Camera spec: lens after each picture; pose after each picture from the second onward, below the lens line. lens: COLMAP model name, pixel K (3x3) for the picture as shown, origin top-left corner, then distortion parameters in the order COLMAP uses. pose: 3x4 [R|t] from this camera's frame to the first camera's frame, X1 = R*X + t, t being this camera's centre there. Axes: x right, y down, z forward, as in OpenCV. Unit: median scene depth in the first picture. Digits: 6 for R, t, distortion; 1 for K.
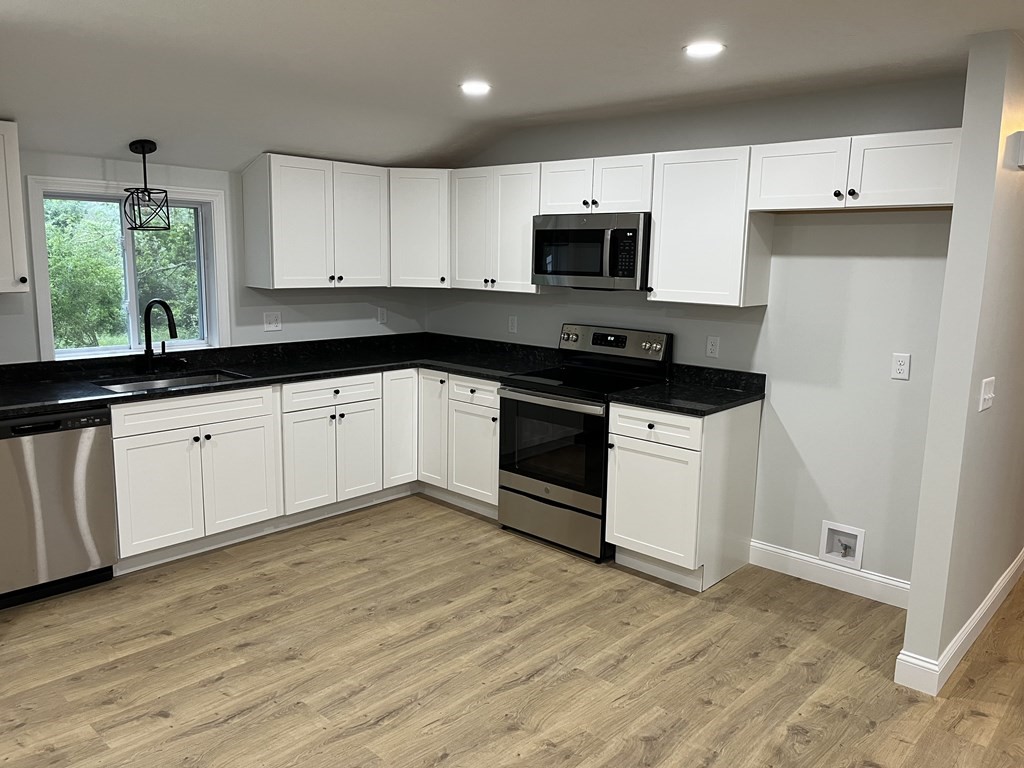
lens RADIAL K [[773.7, 0, 511.4], [0, 773.7, 383.6], [0, 0, 1]] dist [0.058346, -0.079674]
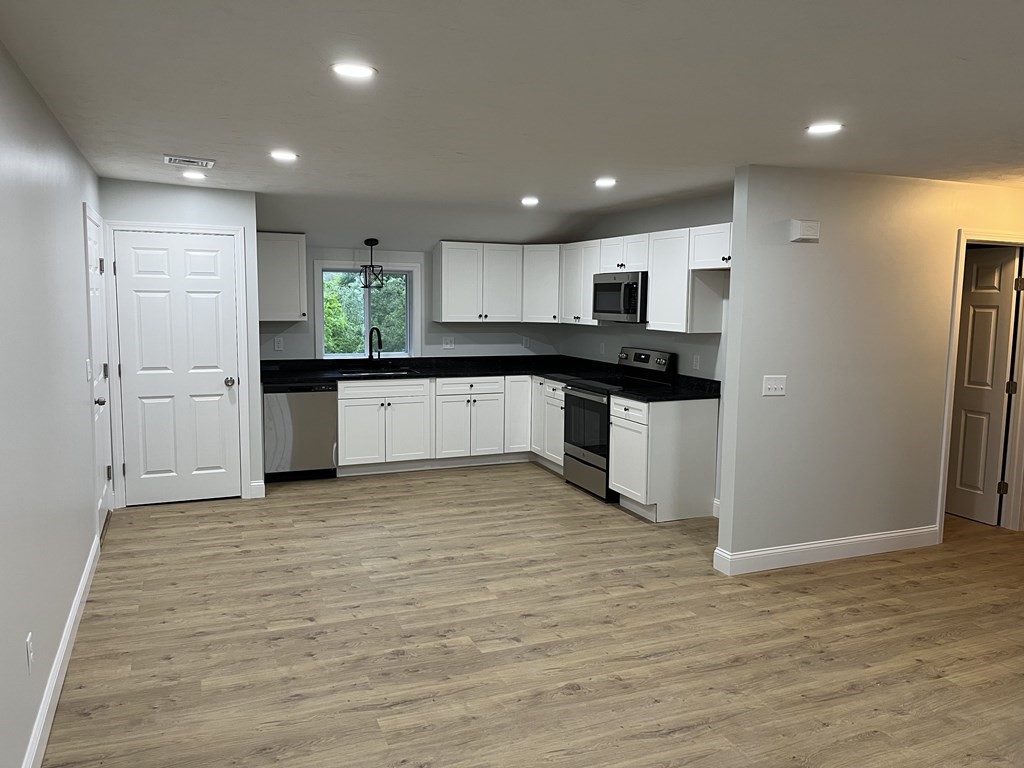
lens RADIAL K [[773.7, 0, 515.6], [0, 773.7, 383.6], [0, 0, 1]] dist [0.058346, -0.079674]
pose [[0.909218, 0.037410, -0.414635, 0.600383], [-0.063069, 0.996837, -0.048359, 0.089833], [0.411515, 0.070120, 0.908702, -0.478976]]
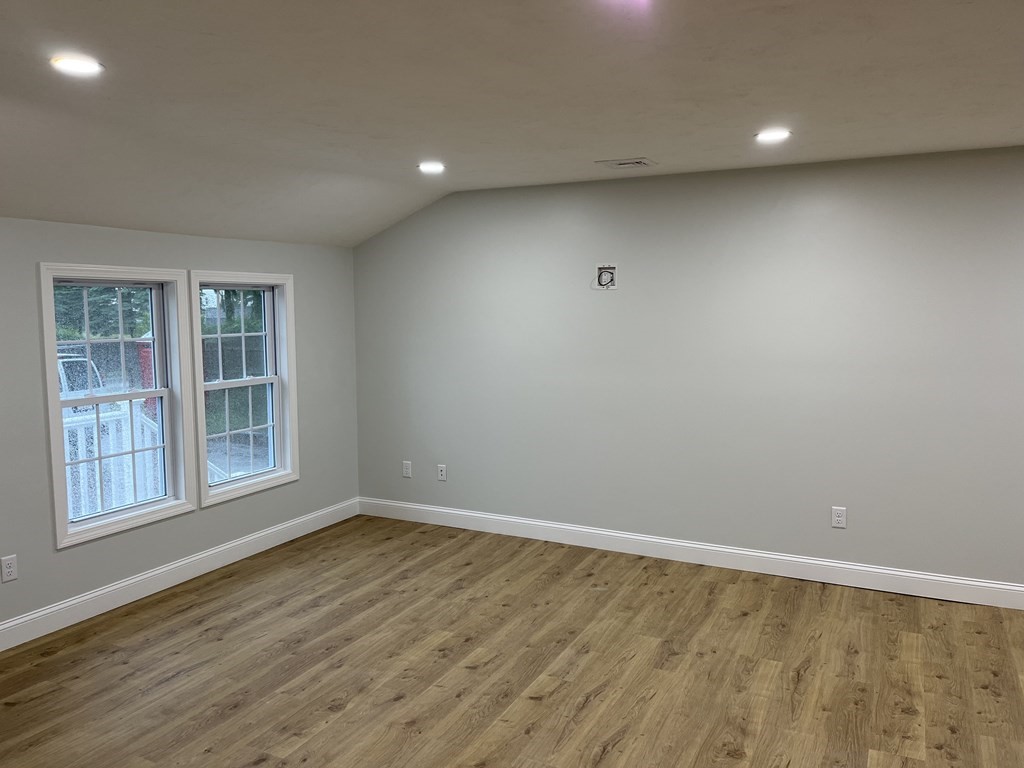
lens RADIAL K [[773.7, 0, 508.7], [0, 773.7, 382.5], [0, 0, 1]] dist [0.058346, -0.079674]
pose [[-0.963574, 0.007695, -0.267331, 0.716942], [-0.061459, 0.966463, 0.249342, -0.132278], [0.260285, 0.256689, -0.930786, 0.878010]]
